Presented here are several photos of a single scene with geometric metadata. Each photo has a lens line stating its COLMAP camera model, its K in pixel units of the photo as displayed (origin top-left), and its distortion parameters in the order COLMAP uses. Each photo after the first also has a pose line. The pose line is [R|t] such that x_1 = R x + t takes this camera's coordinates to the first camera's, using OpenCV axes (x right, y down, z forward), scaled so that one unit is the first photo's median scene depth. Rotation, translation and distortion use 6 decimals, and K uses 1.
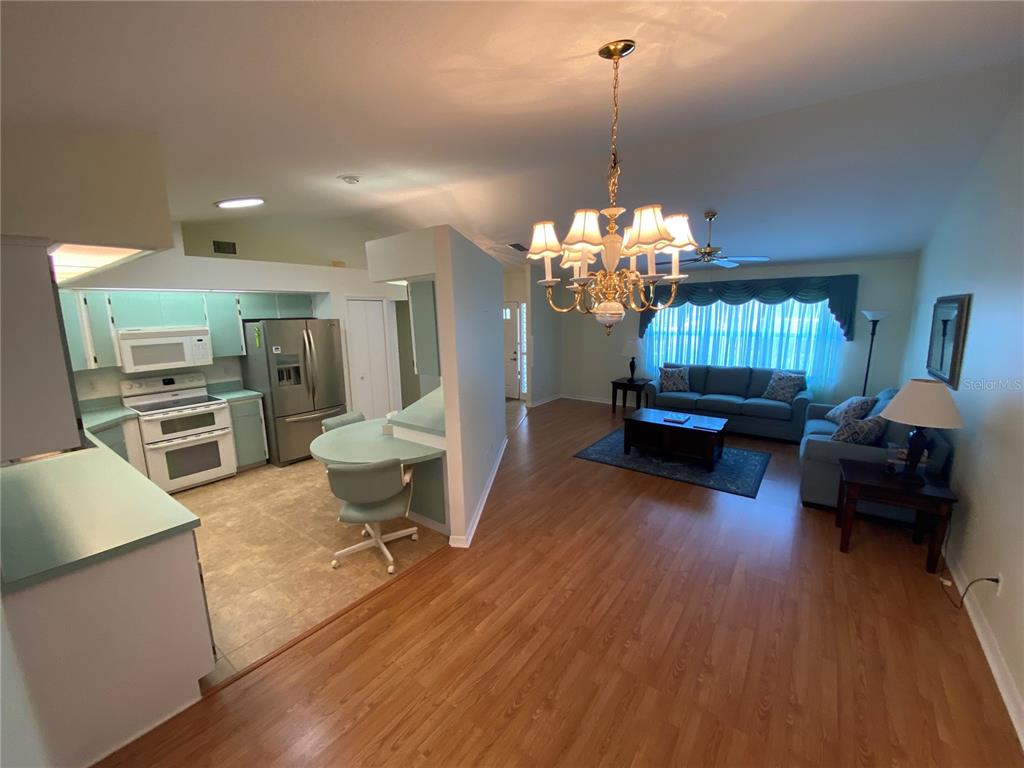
lens RADIAL K [[414.0, 0, 508.4], [0, 414.0, 382.4], [0, 0, 1]] dist [0.046687, -0.039512]
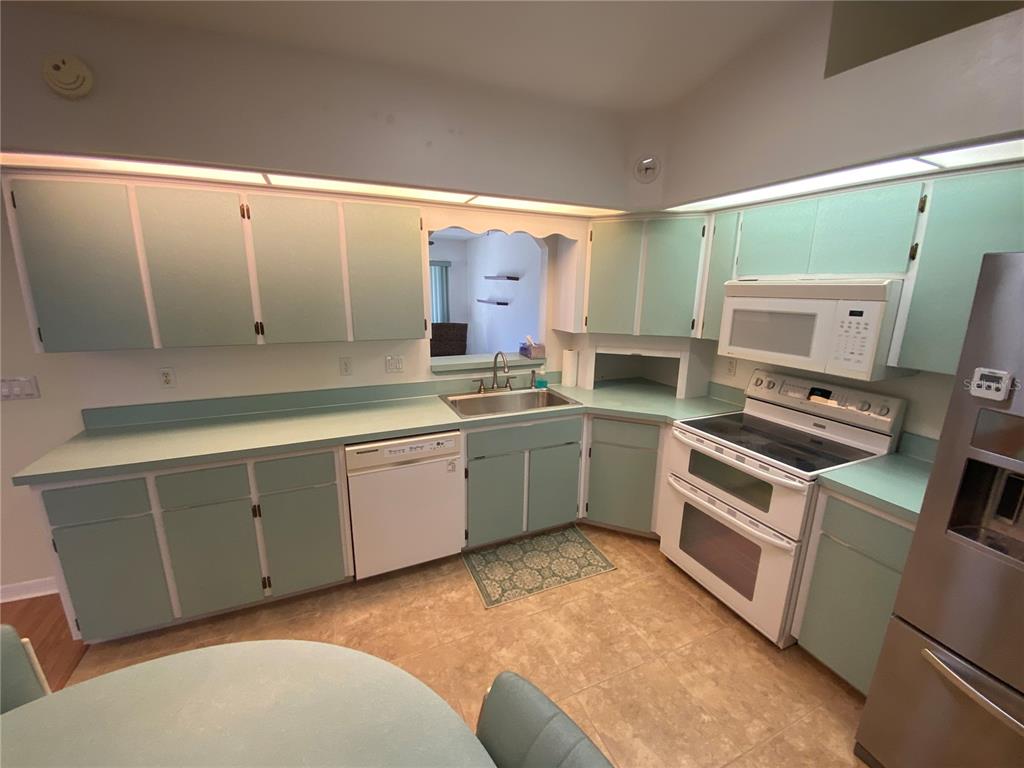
lens RADIAL K [[414.0, 0, 508.4], [0, 414.0, 382.4], [0, 0, 1]] dist [0.046687, -0.039512]
pose [[-0.500947, 0.208013, -0.840109, -0.247232], [-0.148425, 0.935659, 0.320175, -0.119160], [0.852656, 0.285083, -0.437841, 0.935957]]
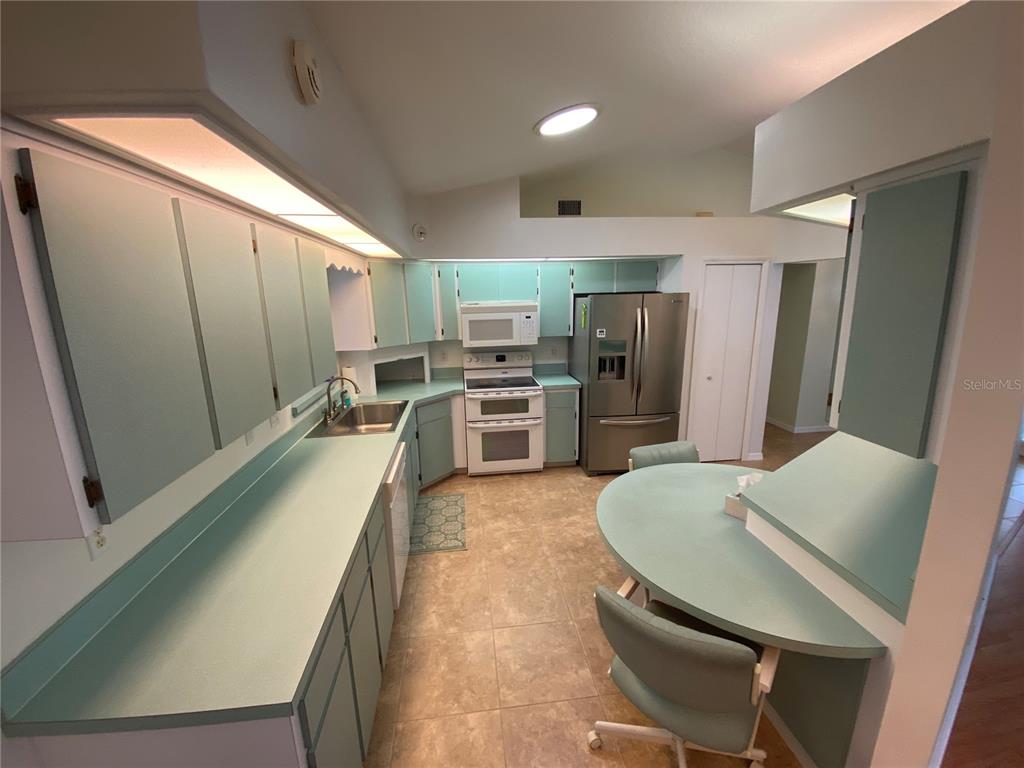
lens RADIAL K [[414.0, 0, 508.4], [0, 414.0, 382.4], [0, 0, 1]] dist [0.046687, -0.039512]
pose [[0.690900, 0.155837, -0.705954, -0.116920], [-0.114721, 0.987751, 0.105767, -0.052124], [0.713790, 0.007913, 0.700315, 0.355148]]
